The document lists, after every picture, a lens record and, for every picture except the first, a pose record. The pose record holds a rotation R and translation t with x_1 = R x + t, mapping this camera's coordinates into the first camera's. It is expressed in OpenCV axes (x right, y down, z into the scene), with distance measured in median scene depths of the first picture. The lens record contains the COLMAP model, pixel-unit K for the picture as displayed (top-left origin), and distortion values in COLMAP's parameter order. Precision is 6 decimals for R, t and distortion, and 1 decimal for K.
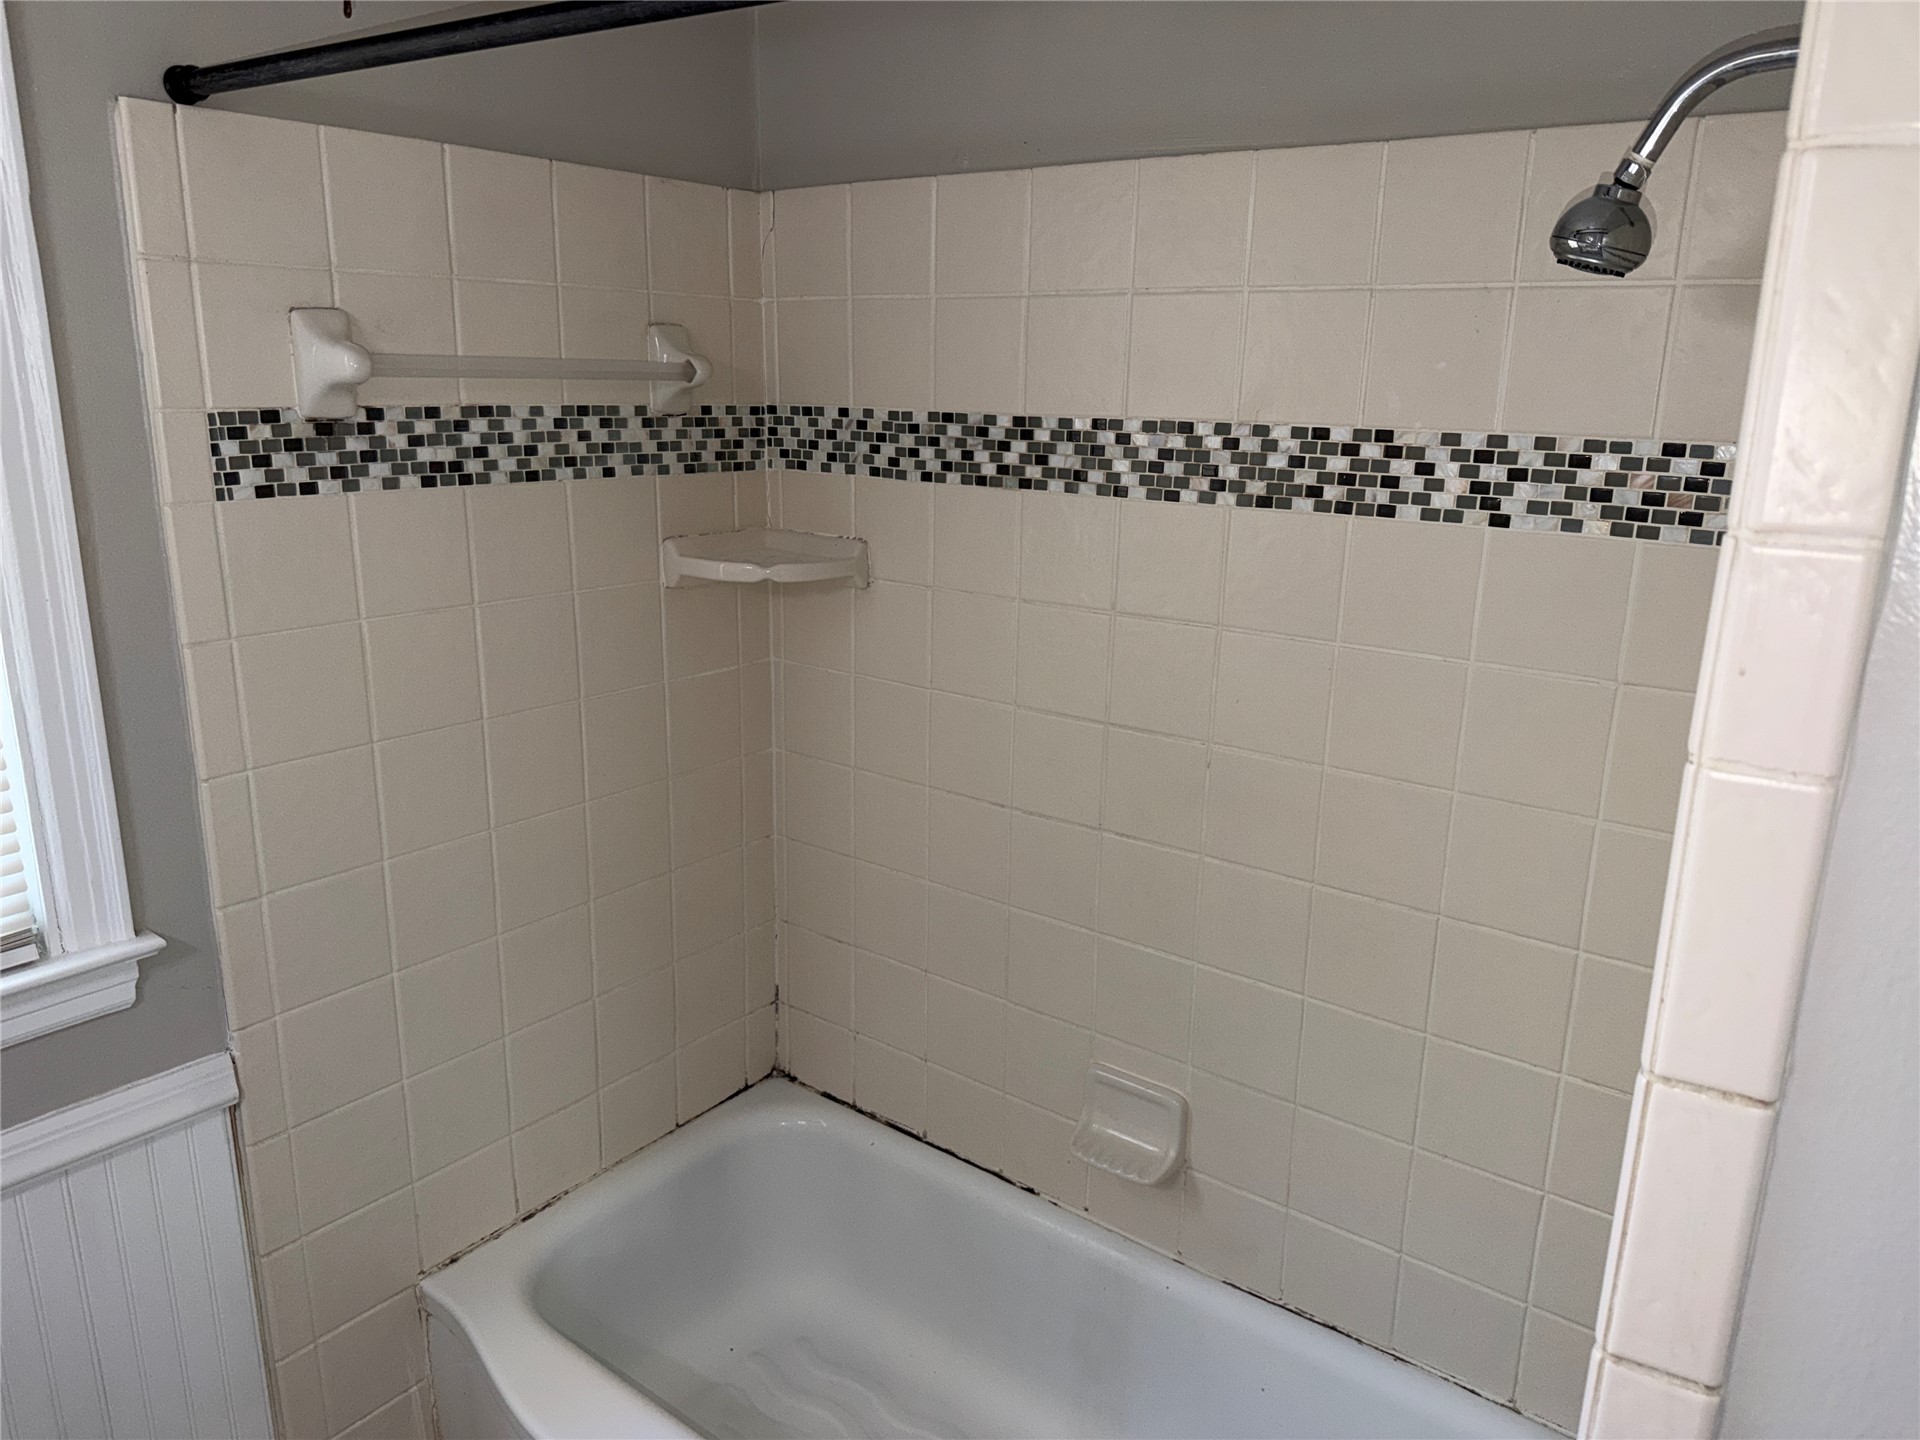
lens RADIAL K [[1340.5, 0, 980.8], [0, 1340.5, 723.3], [0, 0, 1]] dist [0.058119, -0.077257]
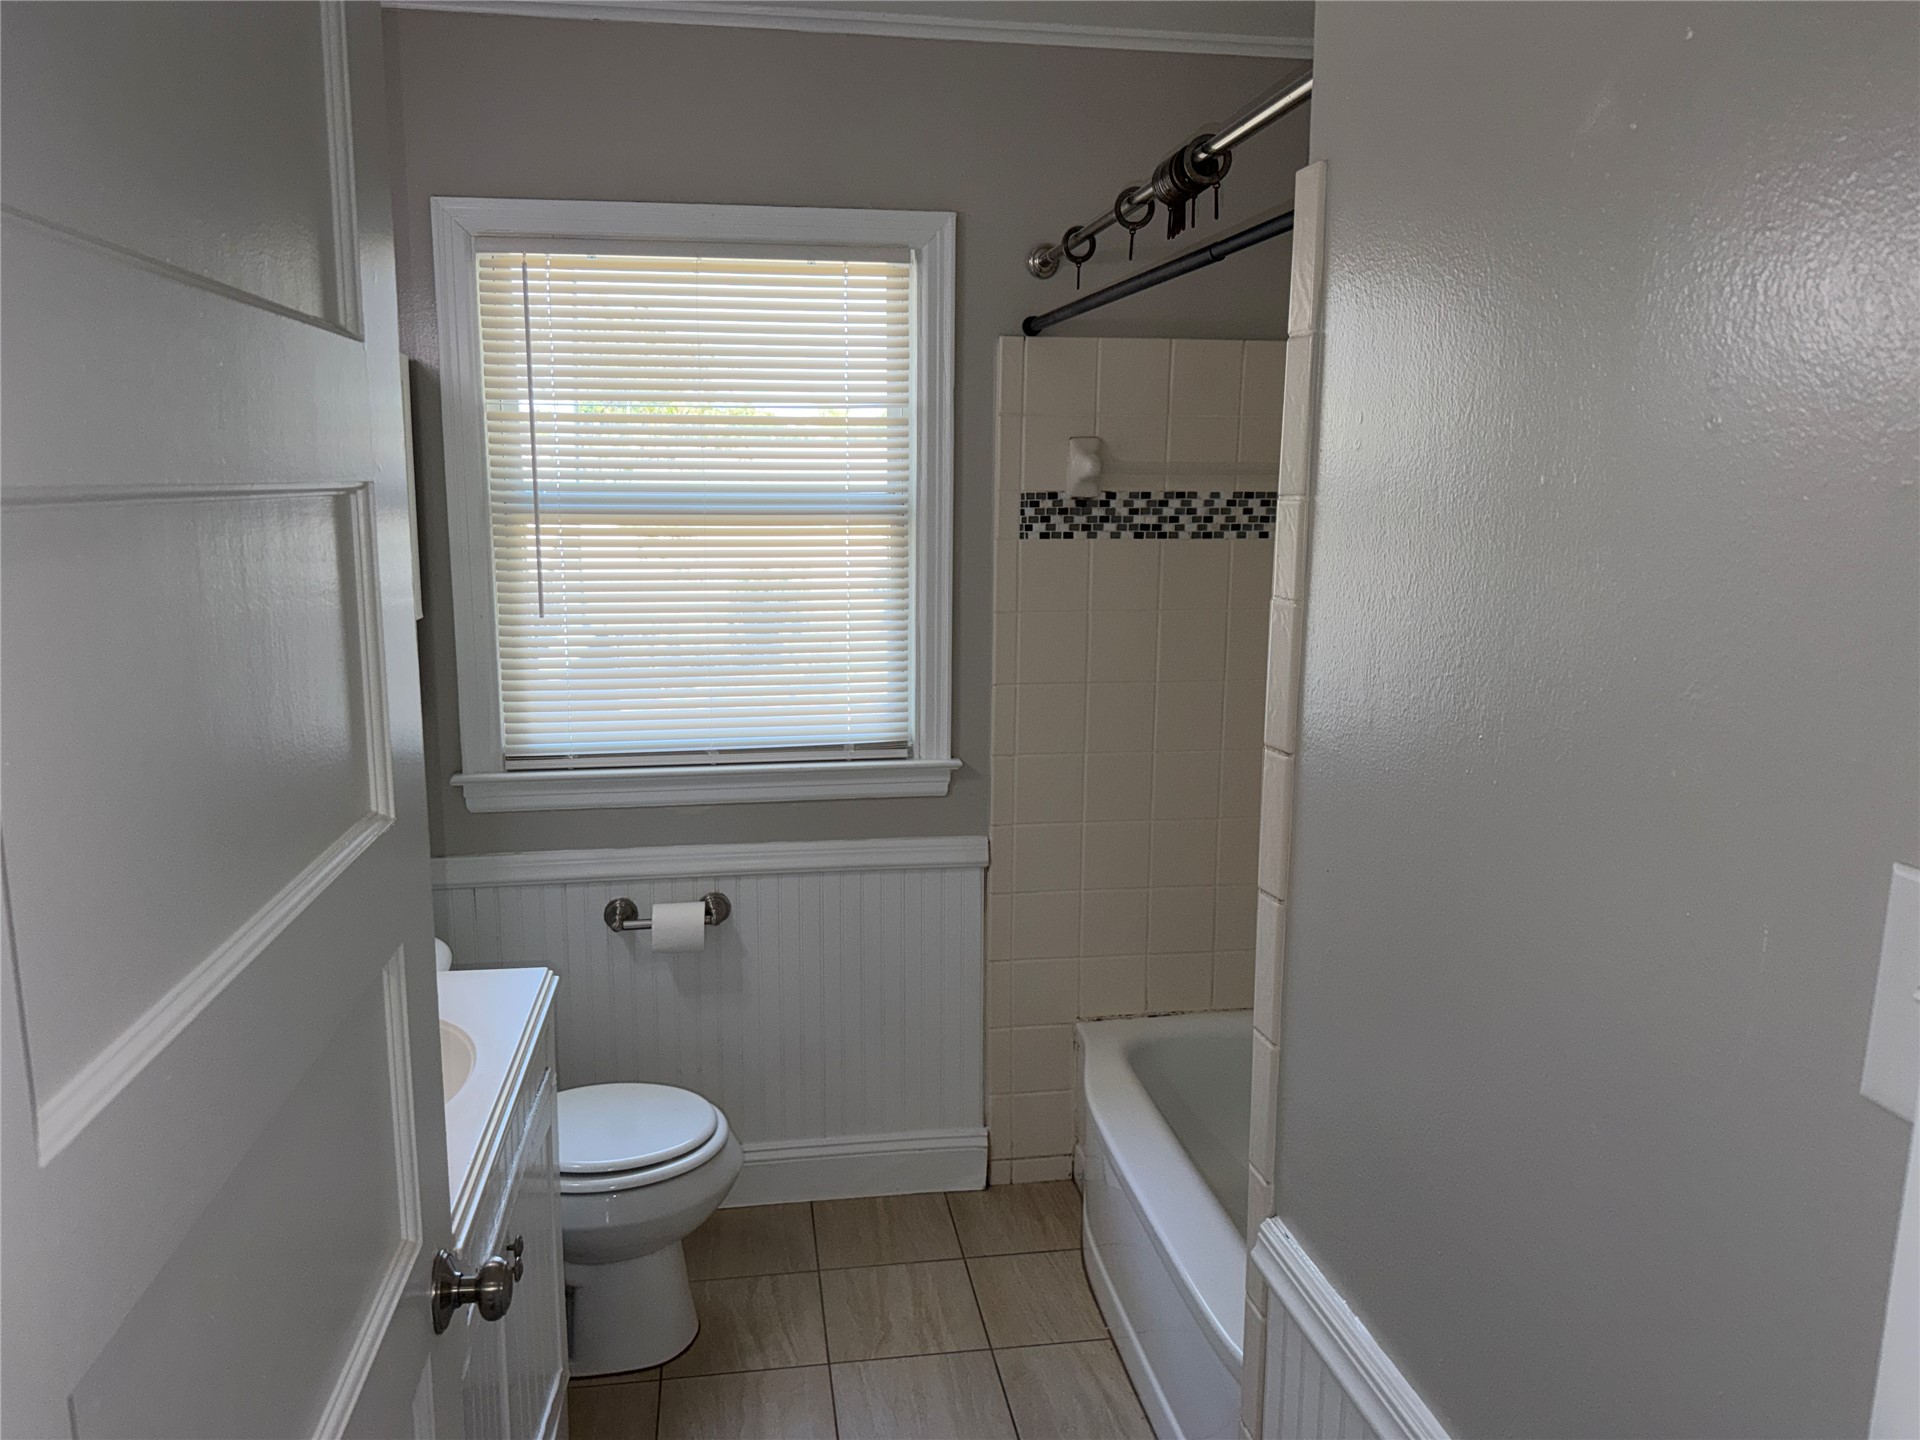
lens RADIAL K [[1340.5, 0, 959.5], [0, 1340.5, 732.0], [0, 0, 1]] dist [0.058119, -0.077257]
pose [[0.732938, 0.112794, -0.670879, 0.600169], [-0.165393, 0.986115, -0.014898, 0.130401], [0.659884, 0.121878, 0.741417, -0.380080]]
